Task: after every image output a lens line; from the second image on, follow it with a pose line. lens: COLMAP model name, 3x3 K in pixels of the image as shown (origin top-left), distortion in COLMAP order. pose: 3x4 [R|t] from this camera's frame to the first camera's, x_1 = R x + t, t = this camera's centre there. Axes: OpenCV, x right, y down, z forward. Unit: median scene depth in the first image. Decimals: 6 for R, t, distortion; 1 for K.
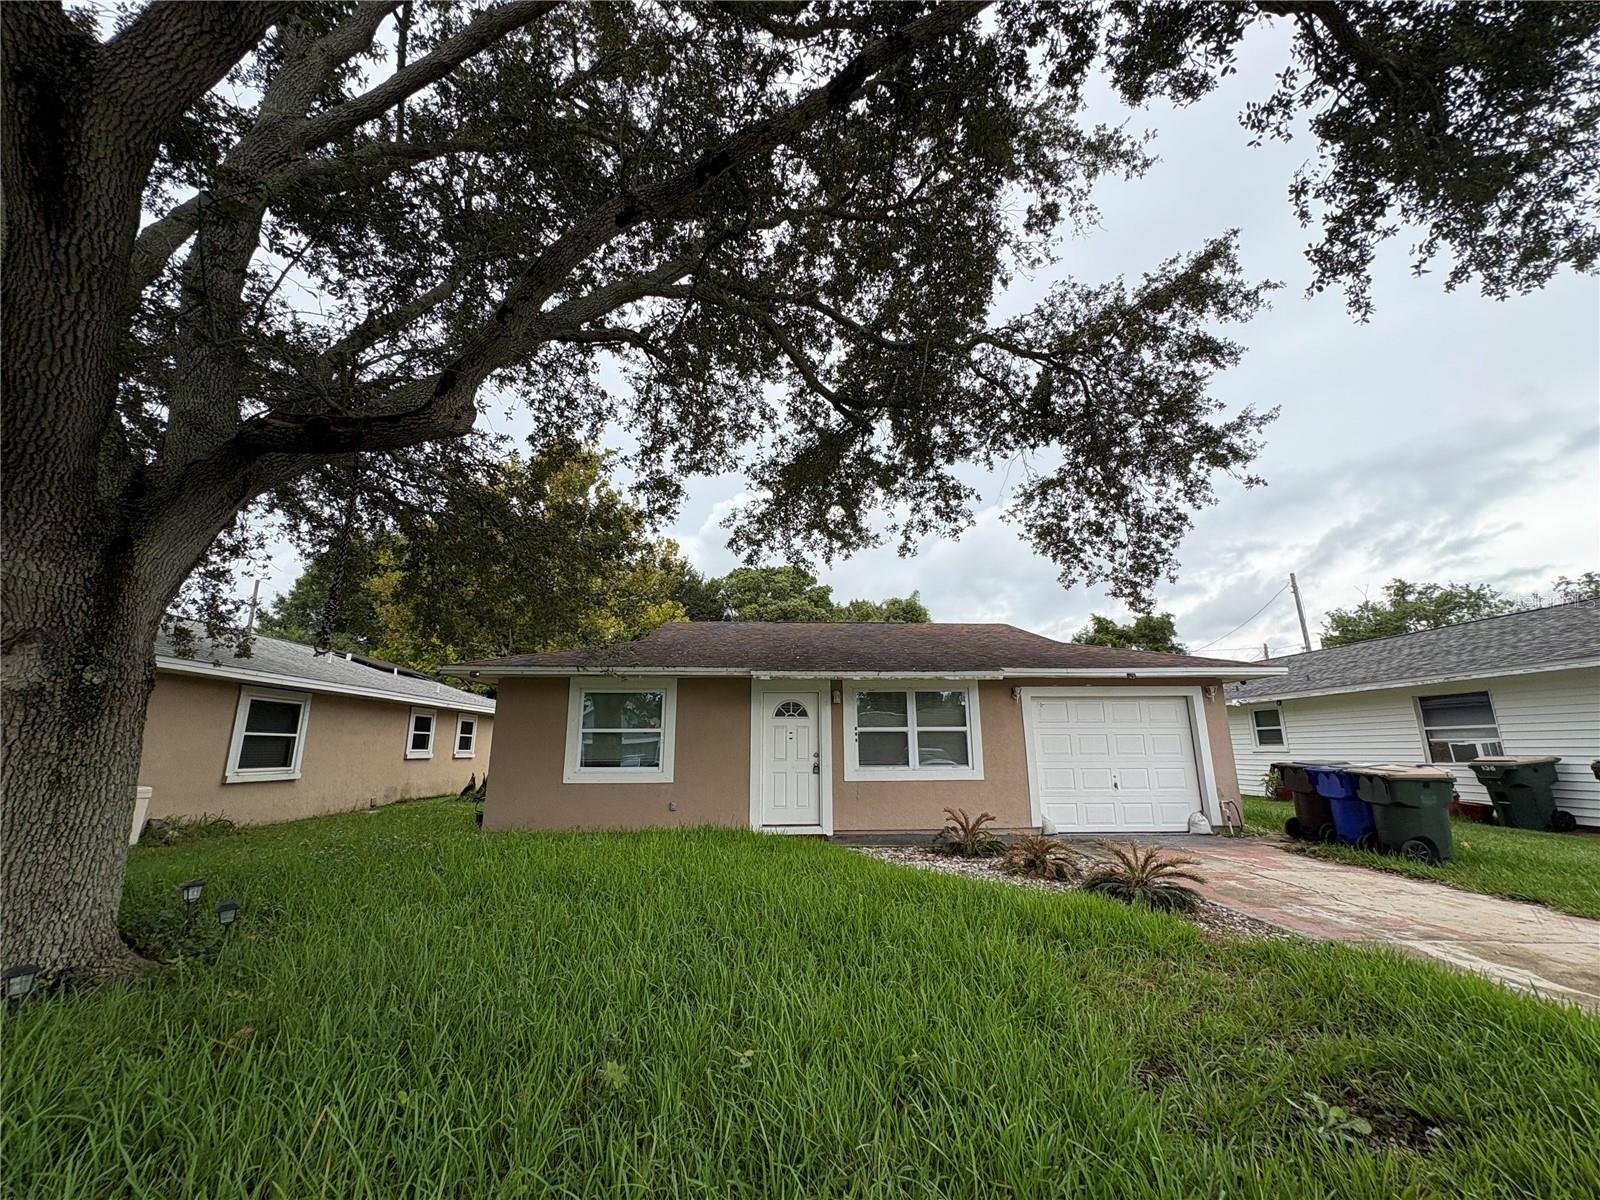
lens RADIAL K [[633.4, 0, 800.0], [0, 633.4, 600.0], [0, 0, 1]] dist [-0.000101, 0.000097]
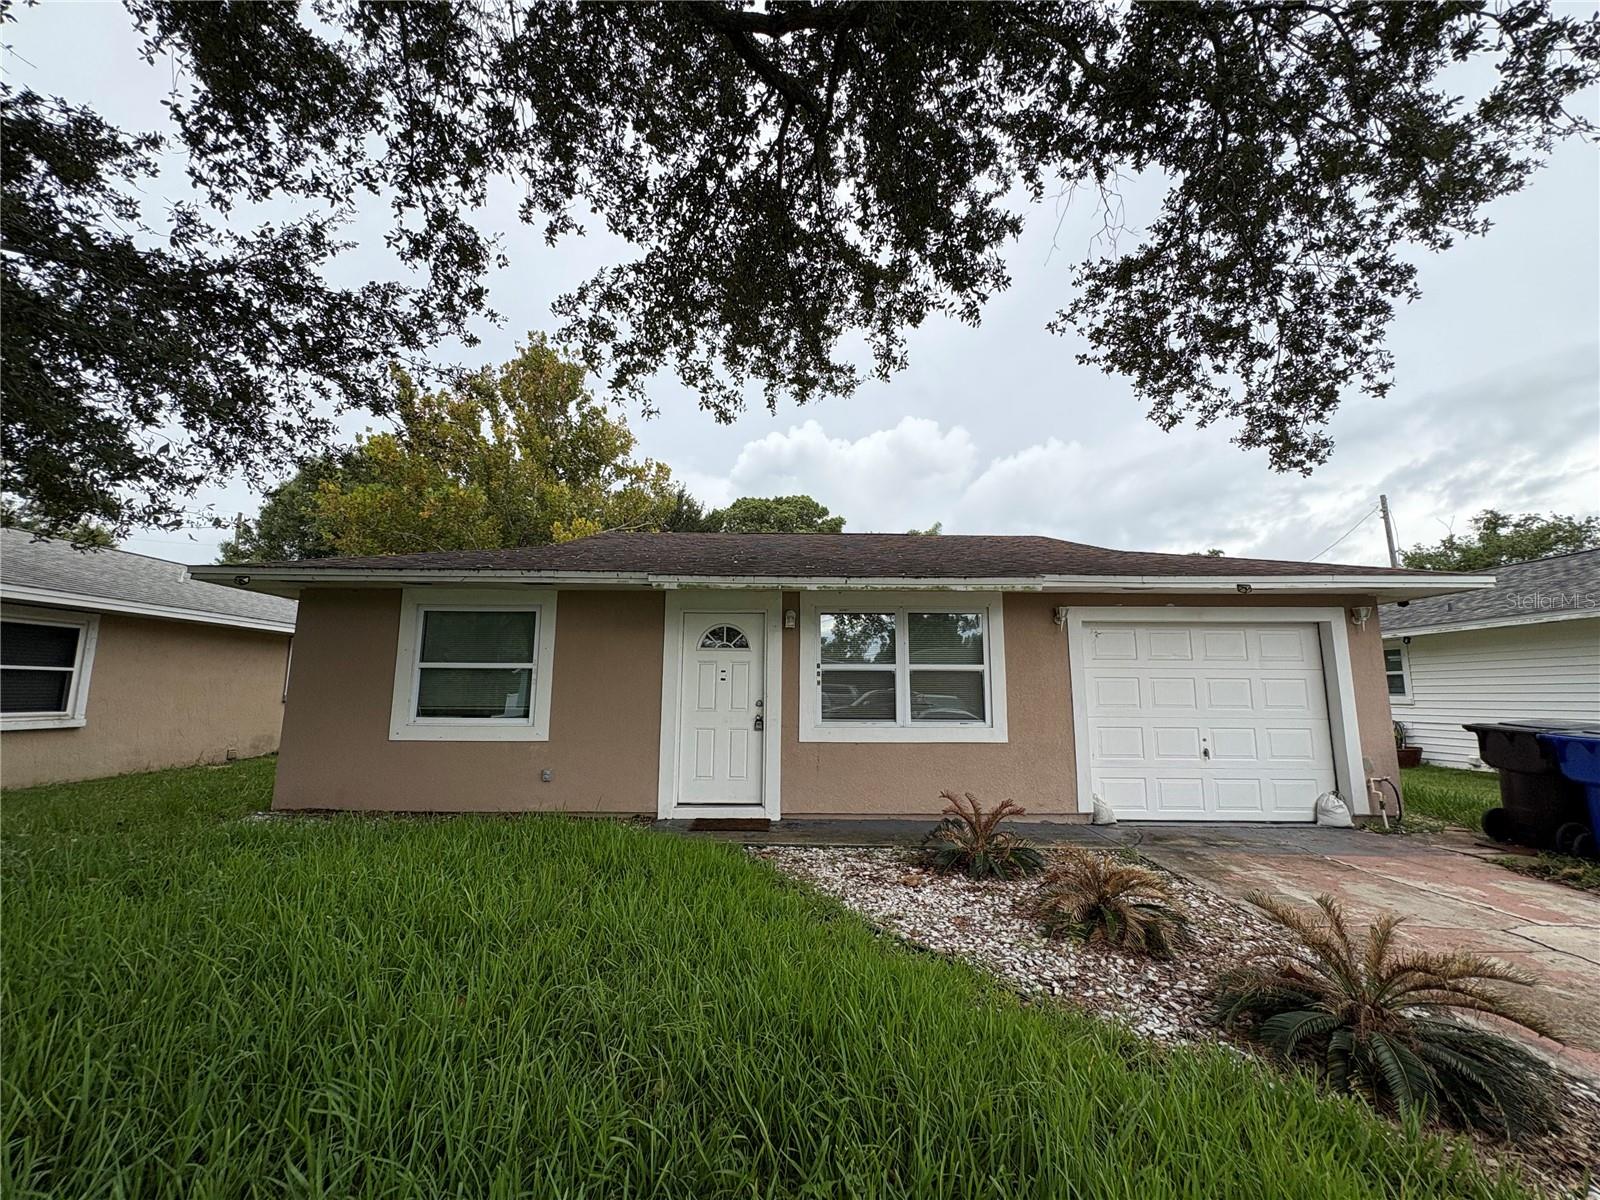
lens RADIAL K [[638.0, 0, 794.6], [0, 638.0, 605.8], [0, 0, 1]] dist [-0.000679, -0.000280]
pose [[0.998988, 0.004123, -0.044783, 0.094104], [0.000209, 0.995352, 0.096299, 0.073998], [0.044971, -0.096211, 0.994345, 0.329693]]
